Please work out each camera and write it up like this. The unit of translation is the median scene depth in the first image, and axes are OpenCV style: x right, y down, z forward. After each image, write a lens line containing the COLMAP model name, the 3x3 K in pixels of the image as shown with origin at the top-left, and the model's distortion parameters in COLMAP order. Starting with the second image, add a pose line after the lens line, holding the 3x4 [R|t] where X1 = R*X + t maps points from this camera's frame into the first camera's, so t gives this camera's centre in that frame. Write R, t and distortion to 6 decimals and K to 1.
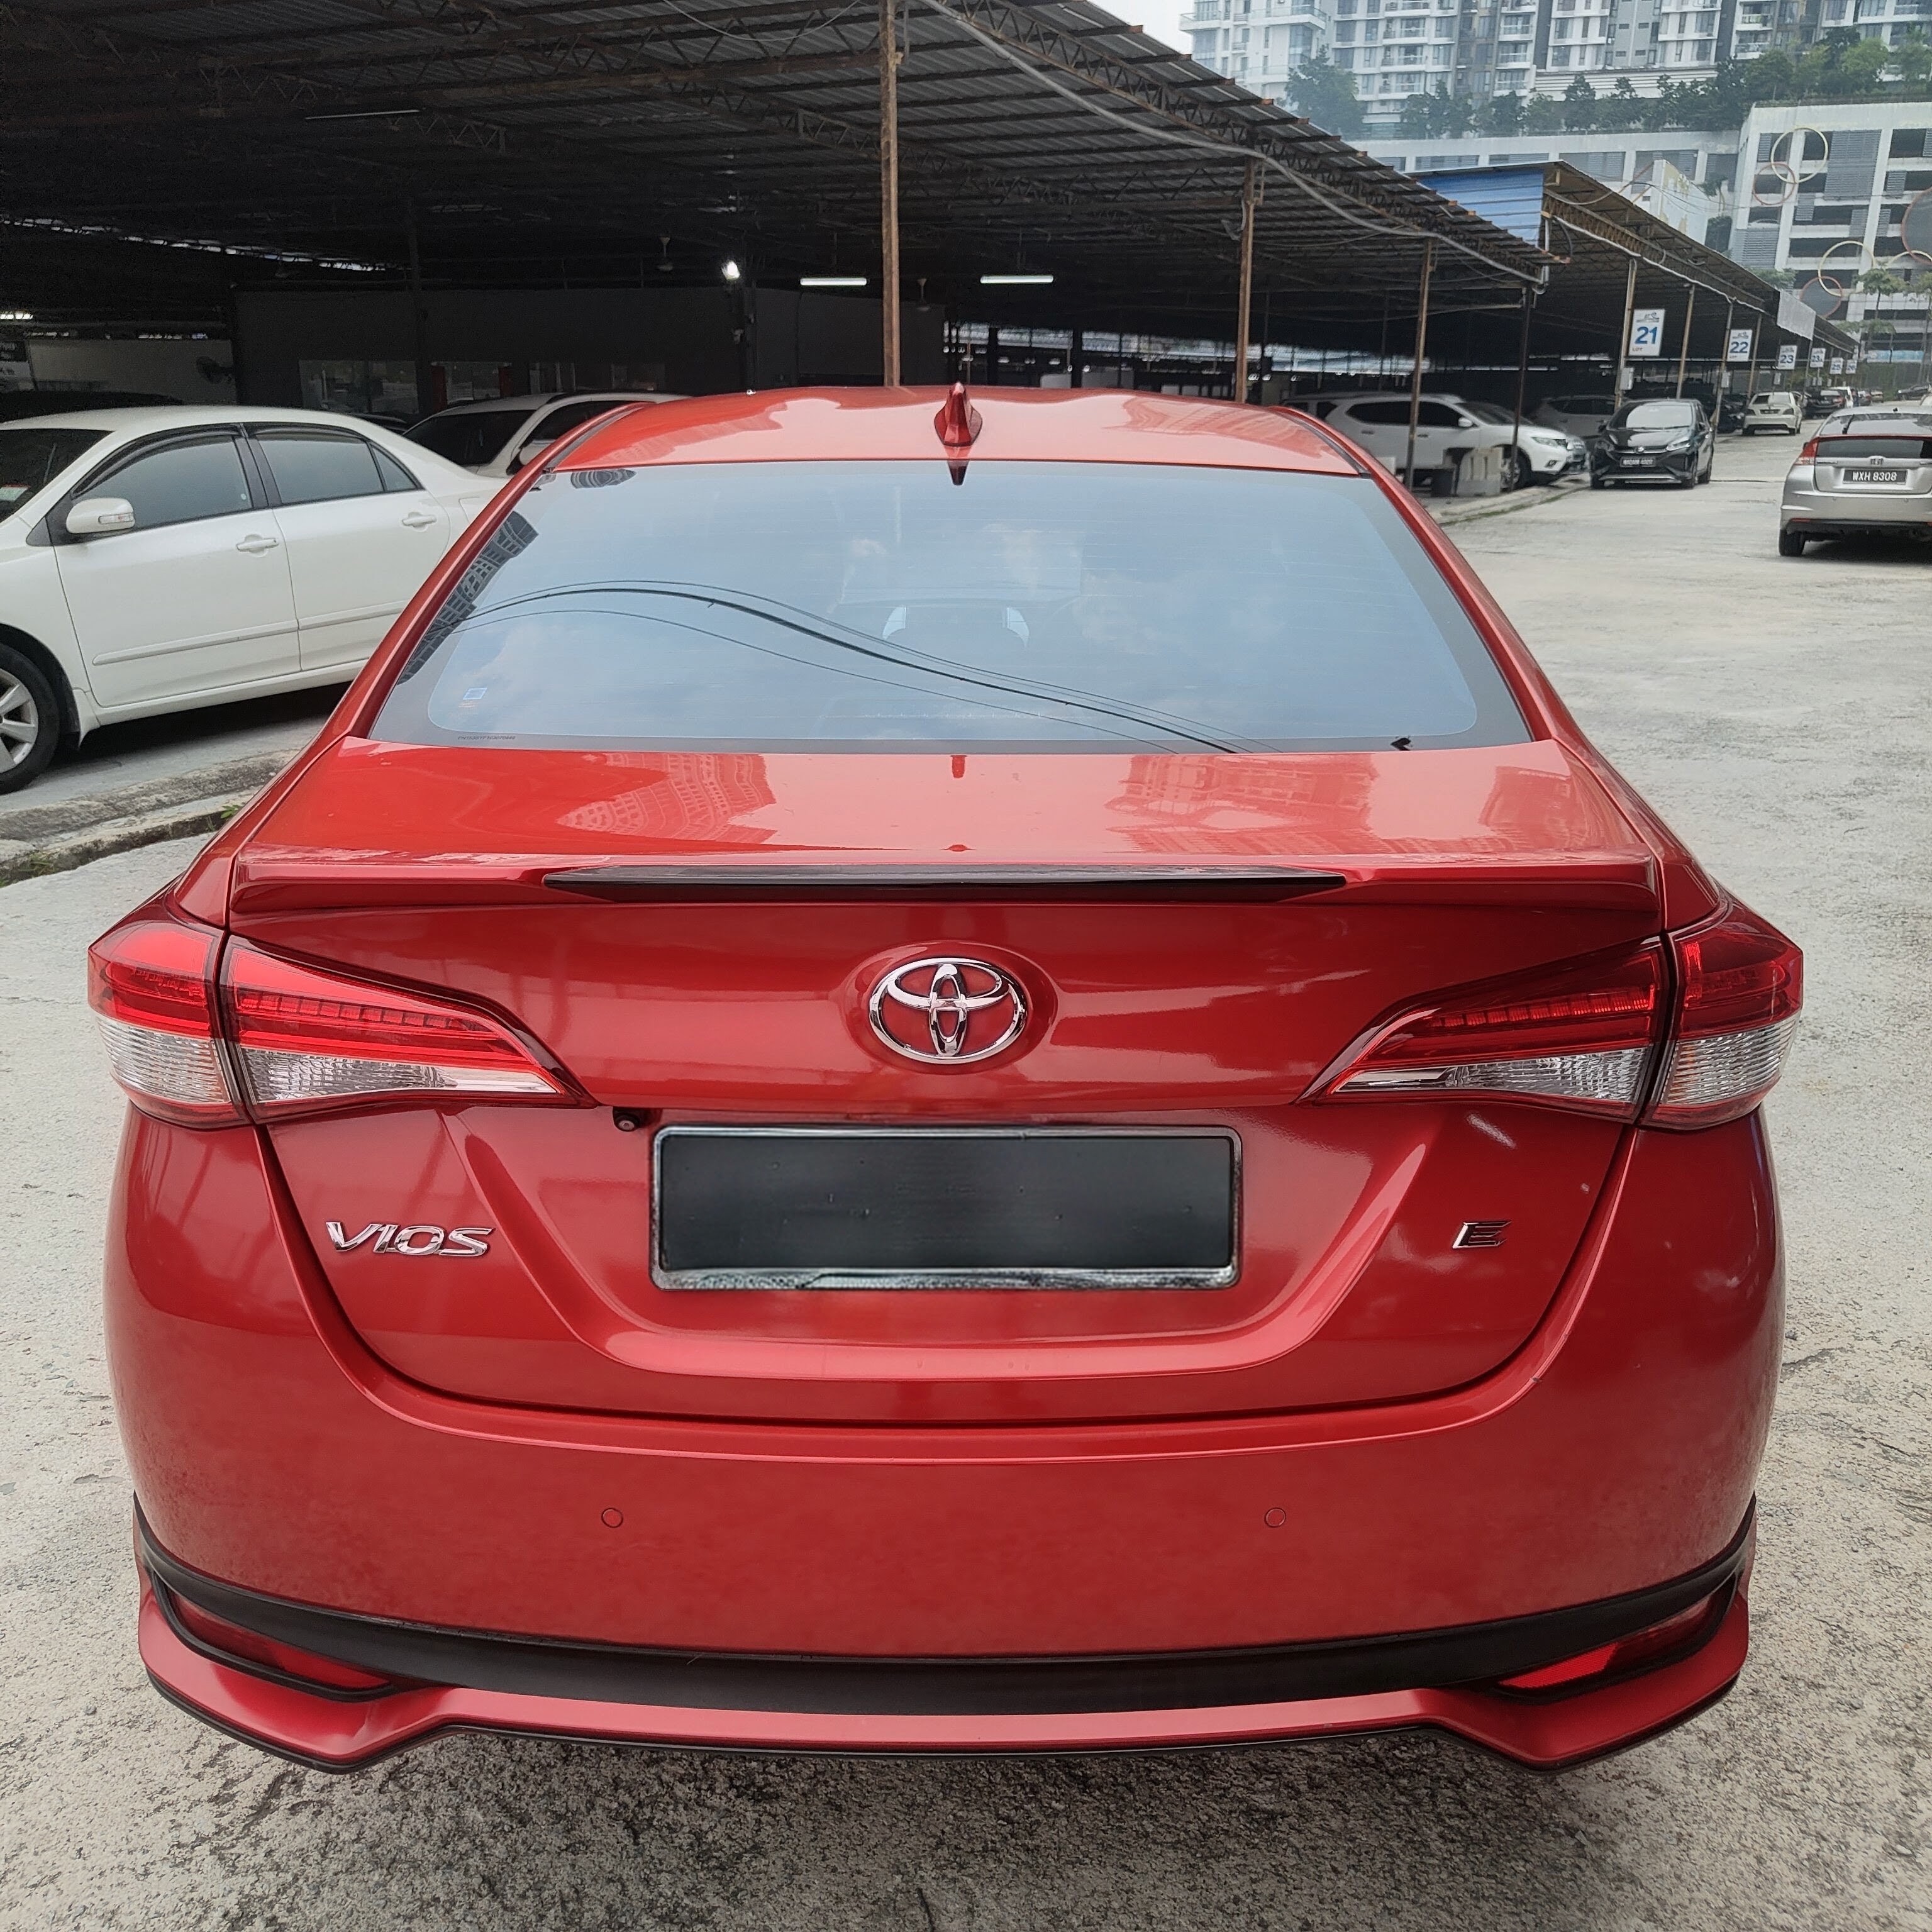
lens RADIAL K [[1749.5, 0, 966.0], [0, 1749.5, 966.0], [0, 0, 1]] dist [0.003033, 0.014328]
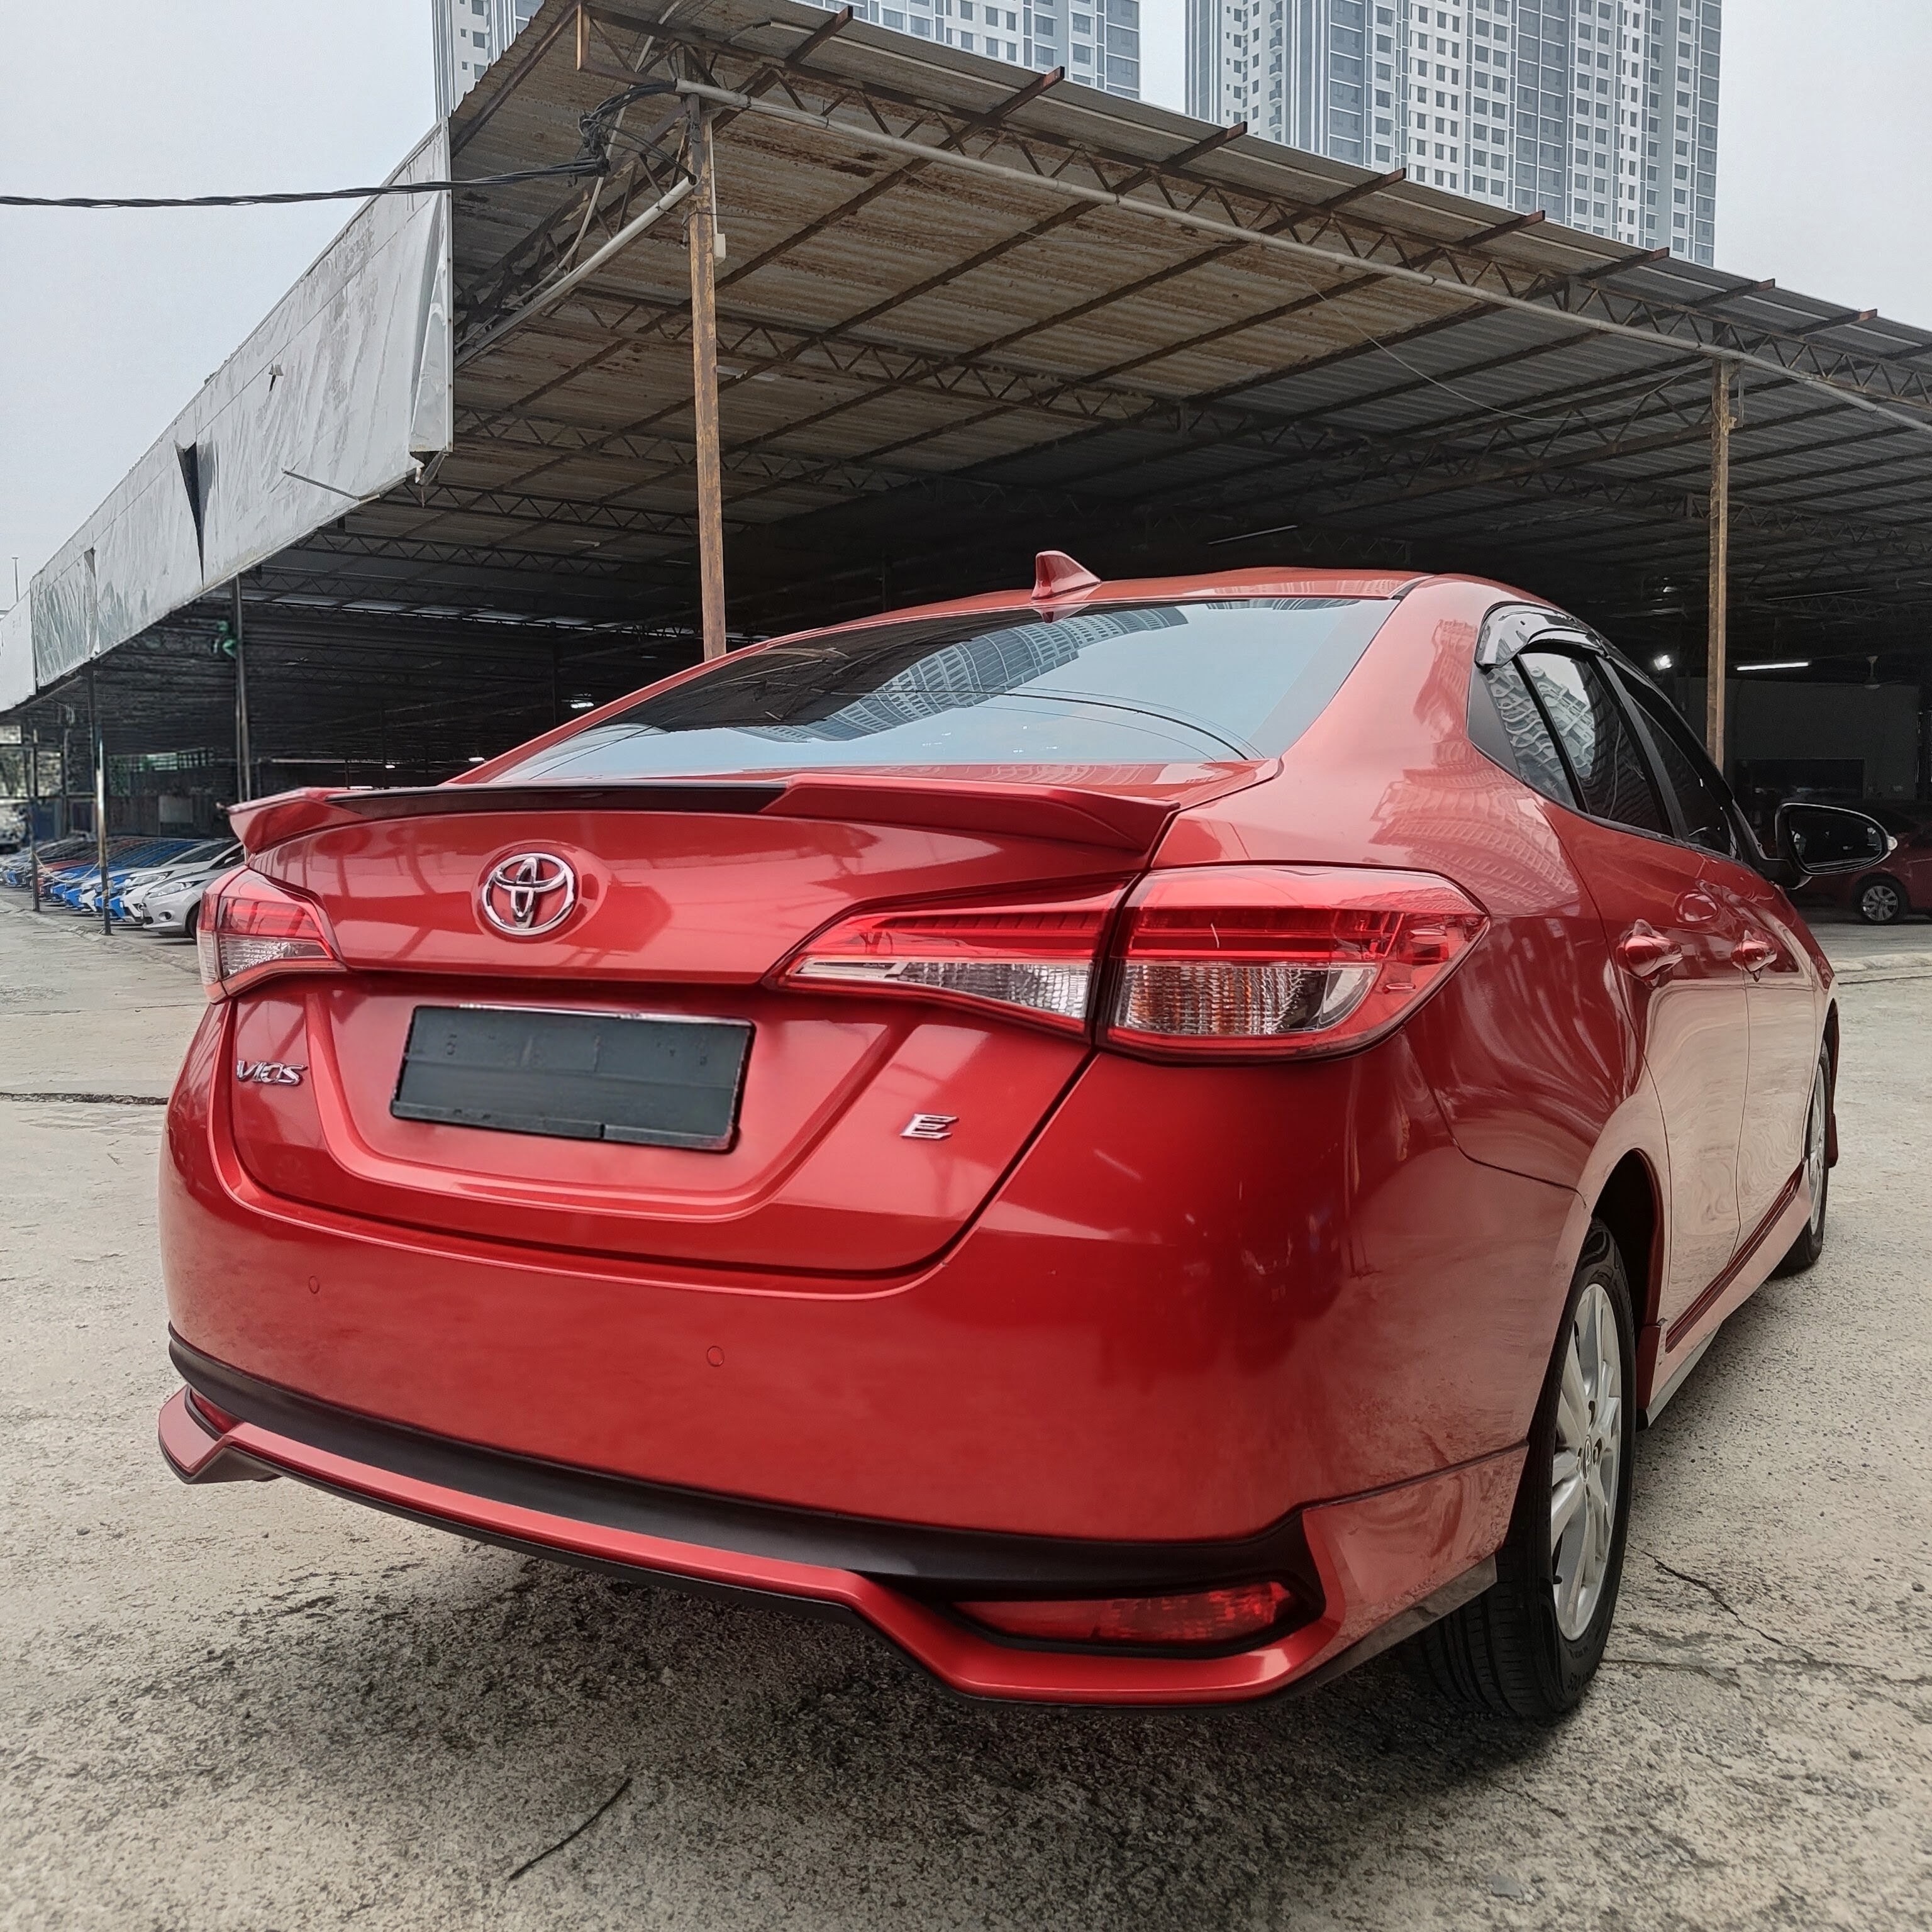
lens RADIAL K [[1743.7, 0, 965.8], [0, 1743.7, 976.9], [0, 0, 1]] dist [0.004561, 0.009117]
pose [[0.862748, 0.031687, -0.504640, 0.194522], [-0.138536, 0.974657, -0.175644, 0.056462], [0.486285, 0.221447, 0.845274, 0.018904]]
